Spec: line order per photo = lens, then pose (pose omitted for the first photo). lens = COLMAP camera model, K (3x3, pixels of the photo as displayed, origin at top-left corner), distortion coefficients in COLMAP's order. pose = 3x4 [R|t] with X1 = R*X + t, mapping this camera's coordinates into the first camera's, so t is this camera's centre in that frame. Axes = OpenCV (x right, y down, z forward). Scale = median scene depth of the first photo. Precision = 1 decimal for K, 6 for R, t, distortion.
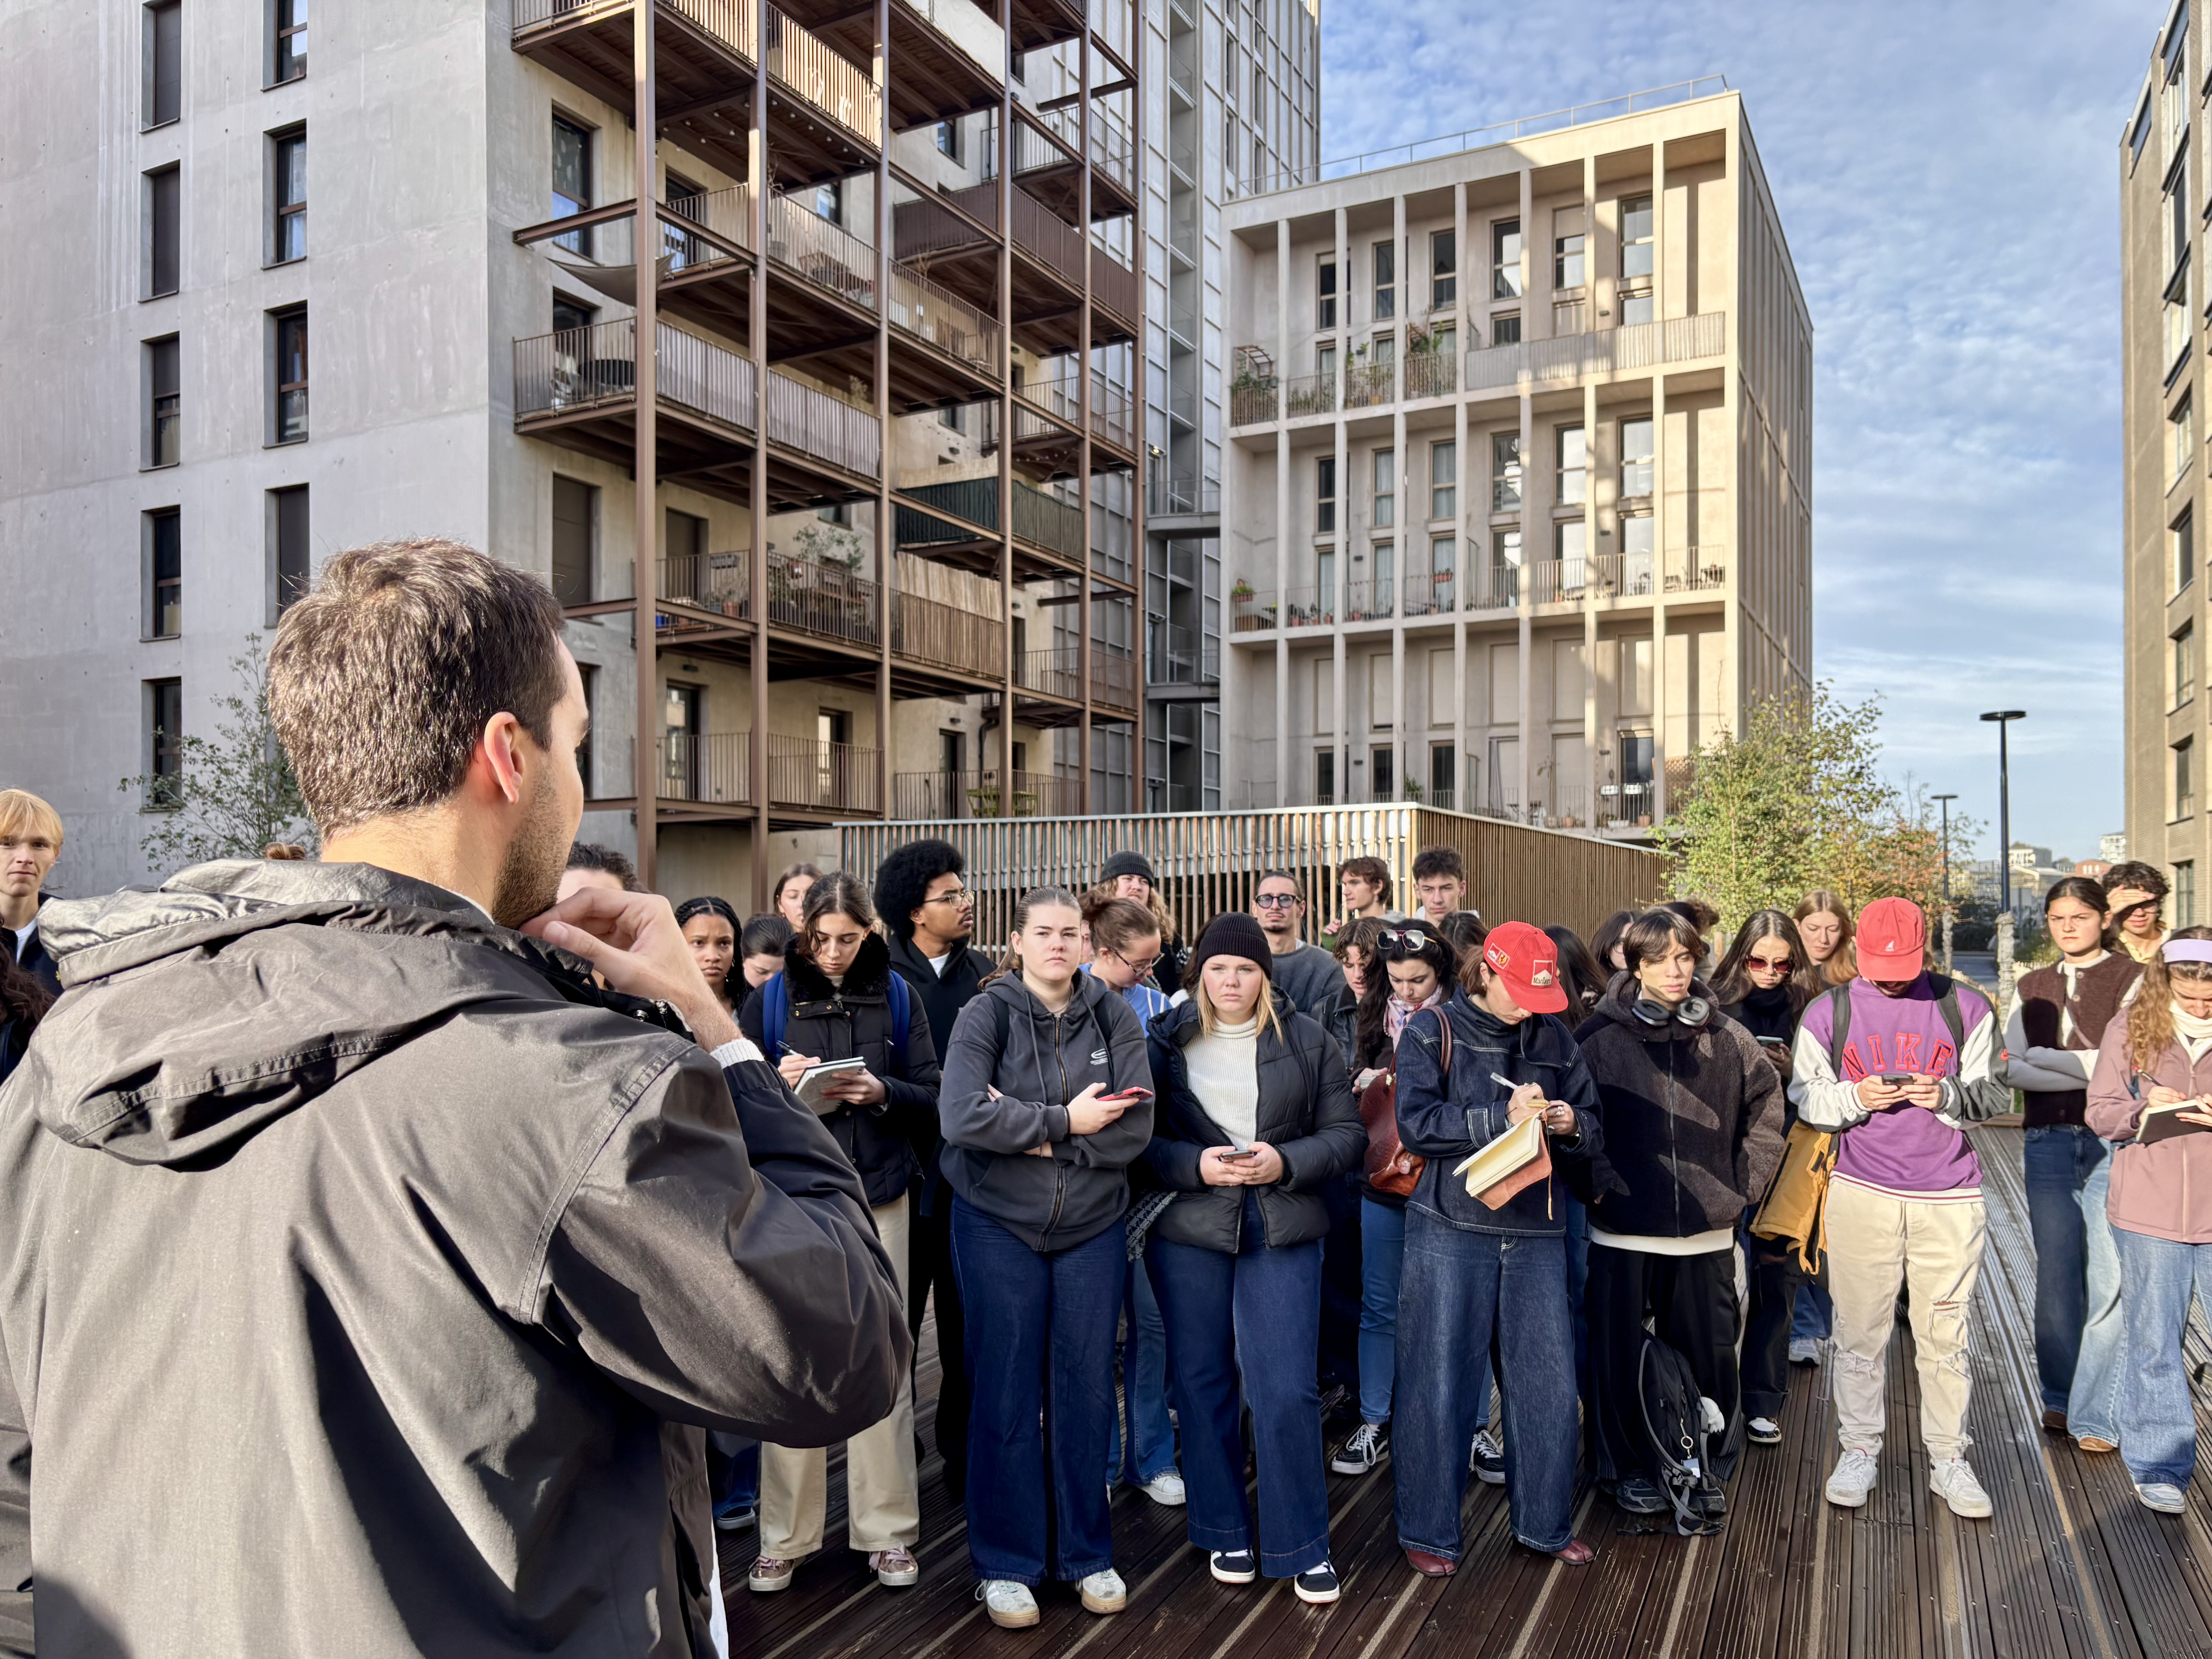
lens RADIAL K [[1691.8, 0, 1107.9], [0, 1691.8, 886.8], [0, 0, 1]] dist [0.003523, -0.012488]
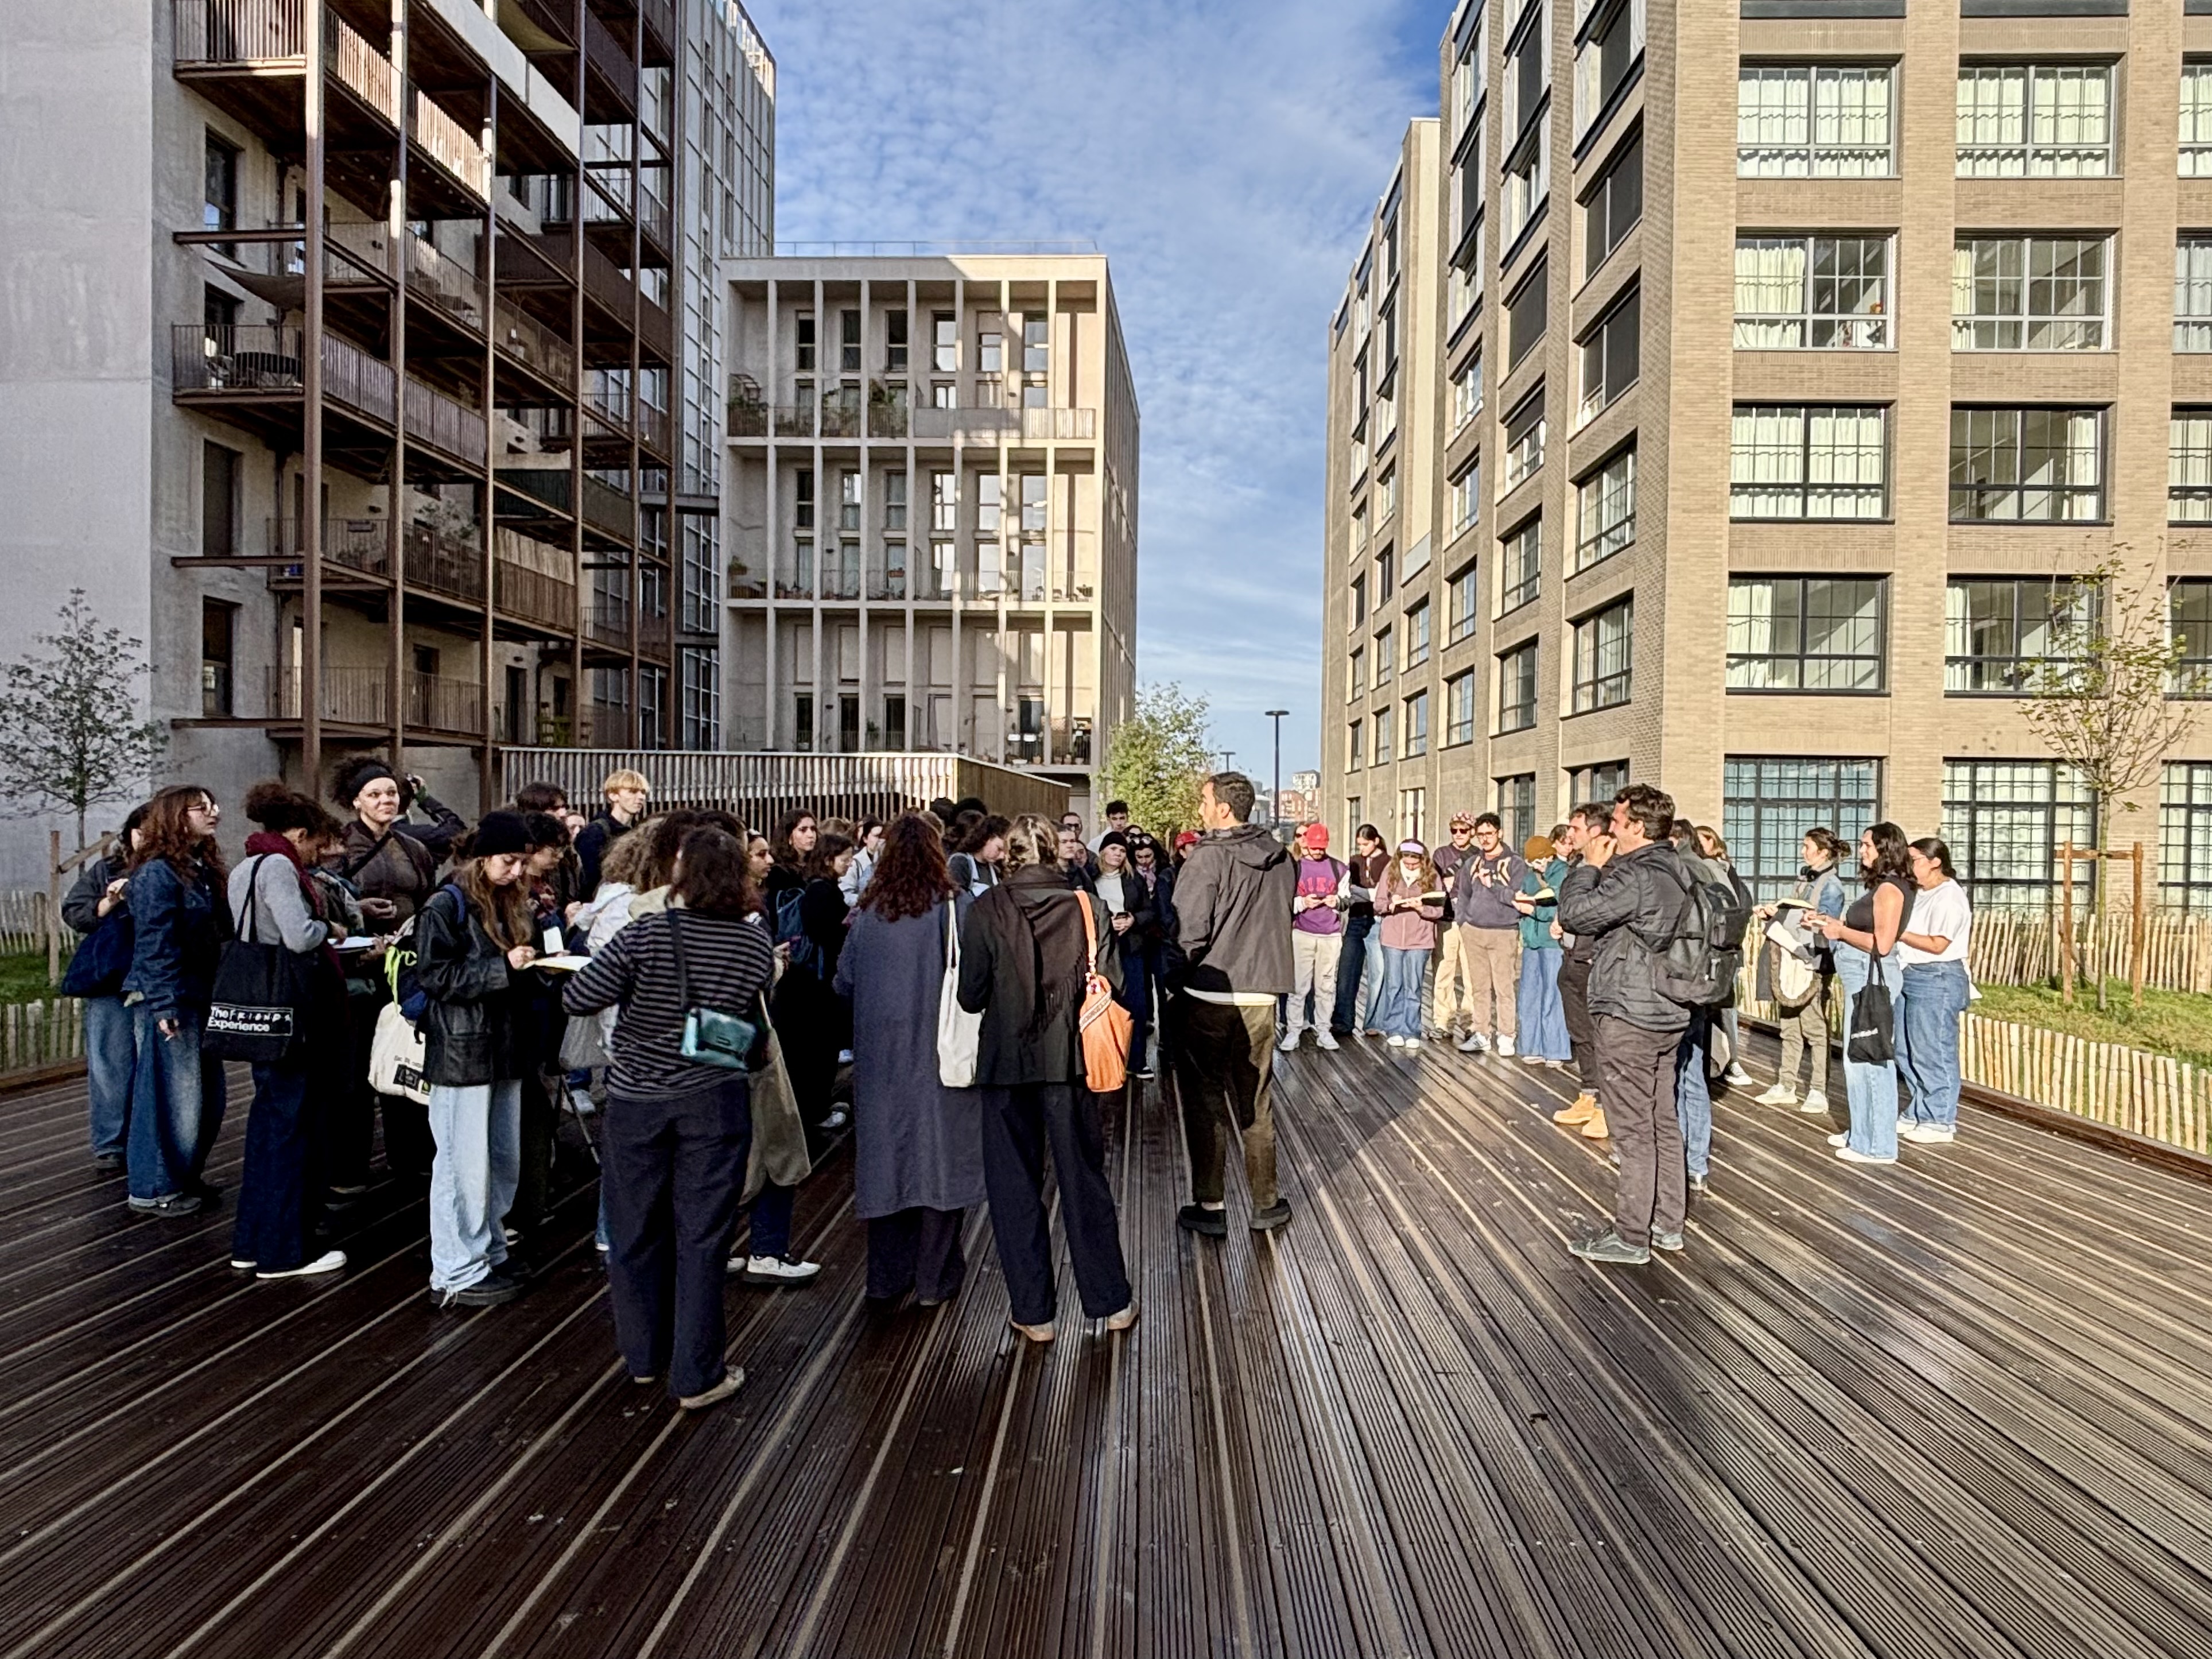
lens RADIAL K [[1525.6, 0, 1106.0], [0, 1525.6, 829.5], [0, 0, 1]] dist [-0.002313, -0.067407]
pose [[0.911445, 0.015541, 0.411128, -0.156032], [-0.026233, 0.999448, 0.020377, -0.007262], [-0.410584, -0.029358, 0.911350, -0.201114]]
